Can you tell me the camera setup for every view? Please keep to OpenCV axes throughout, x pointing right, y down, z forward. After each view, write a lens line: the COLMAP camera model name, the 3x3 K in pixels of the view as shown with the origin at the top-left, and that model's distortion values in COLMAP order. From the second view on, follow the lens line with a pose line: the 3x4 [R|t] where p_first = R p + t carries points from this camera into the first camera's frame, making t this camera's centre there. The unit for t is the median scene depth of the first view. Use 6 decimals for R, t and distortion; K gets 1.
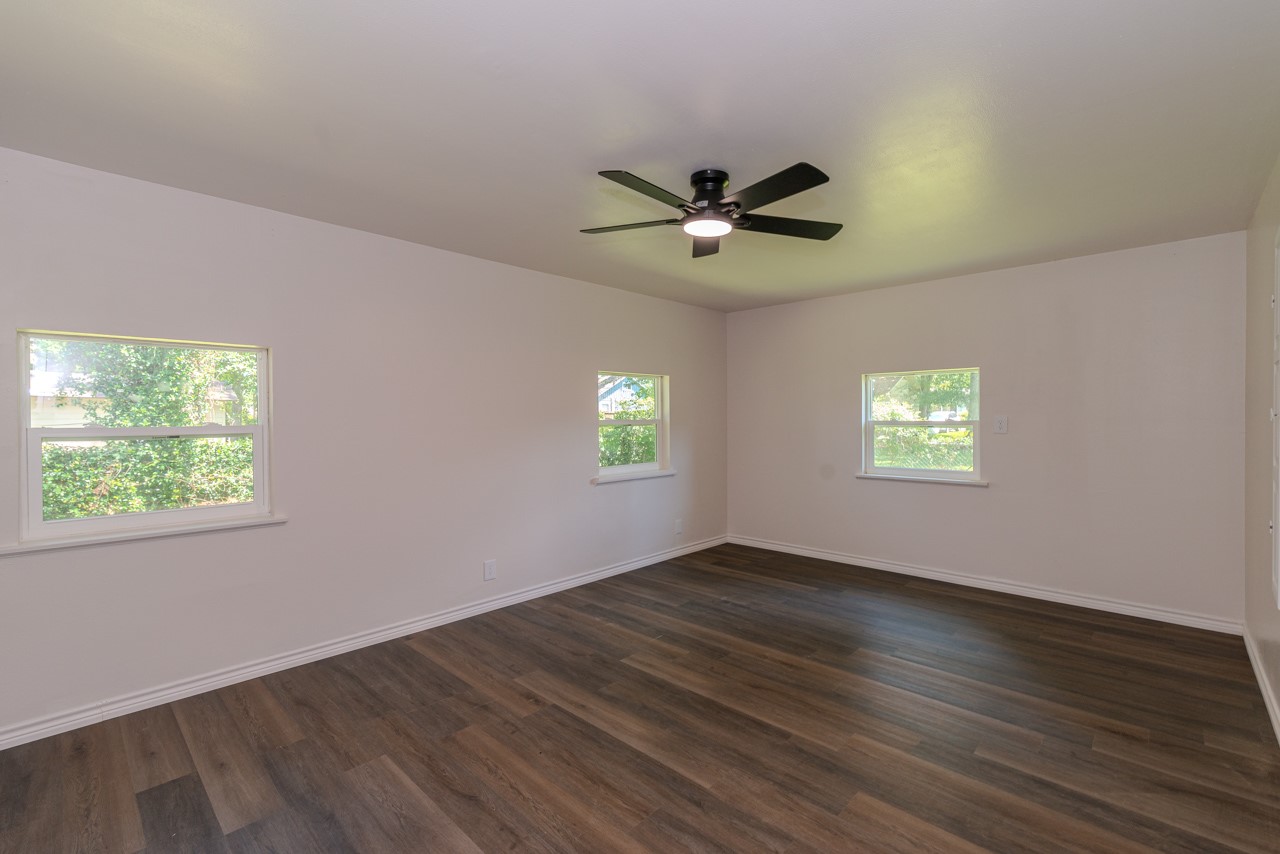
lens RADIAL K [[575.2, 0, 632.0], [0, 575.2, 419.4], [0, 0, 1]] dist [0.008241, 0.000105]
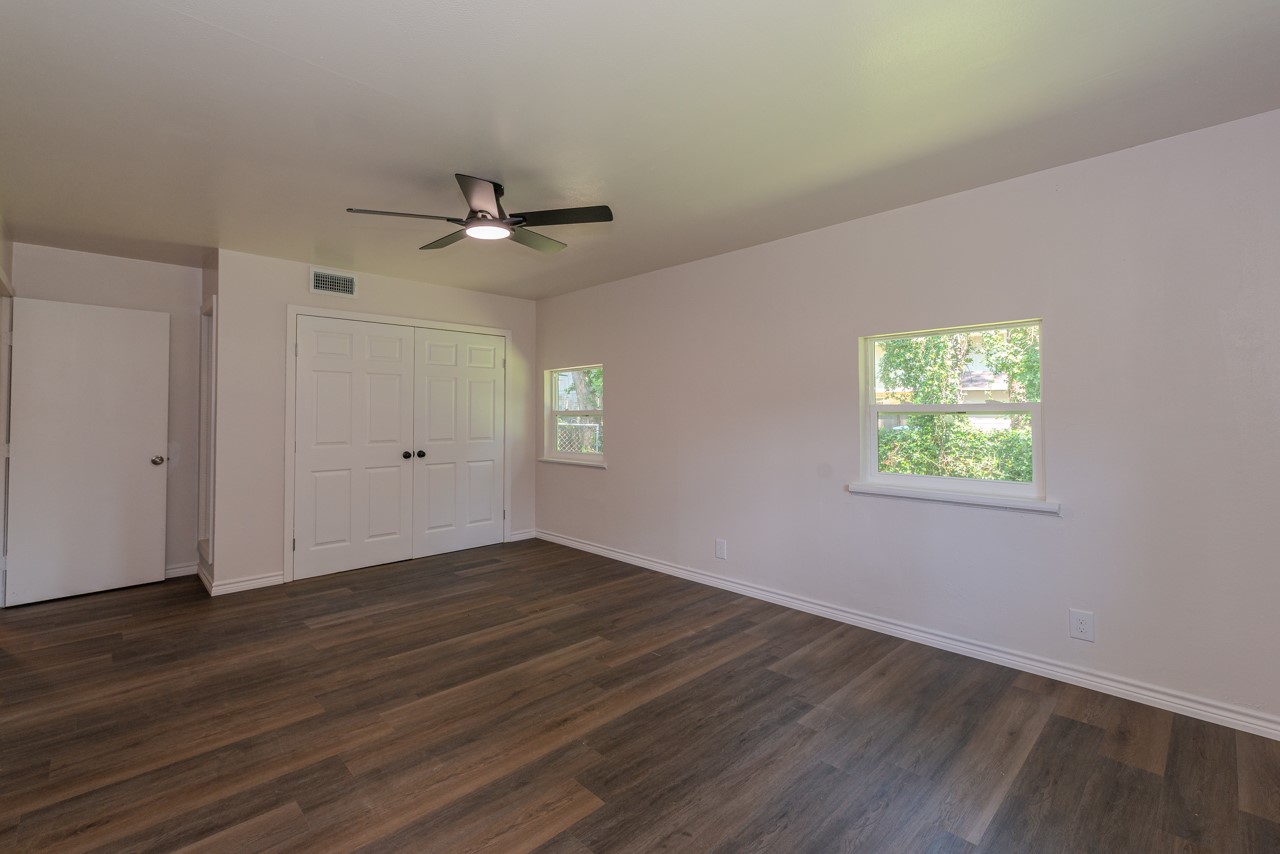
lens RADIAL K [[575.2, 0, 632.3], [0, 575.2, 438.1], [0, 0, 1]] dist [0.008241, 0.000105]
pose [[-0.068121, 0.045648, -0.996632, 0.970143], [0.003381, 0.998958, 0.045524, 0.009525], [0.997671, -0.000268, -0.068204, 1.093197]]
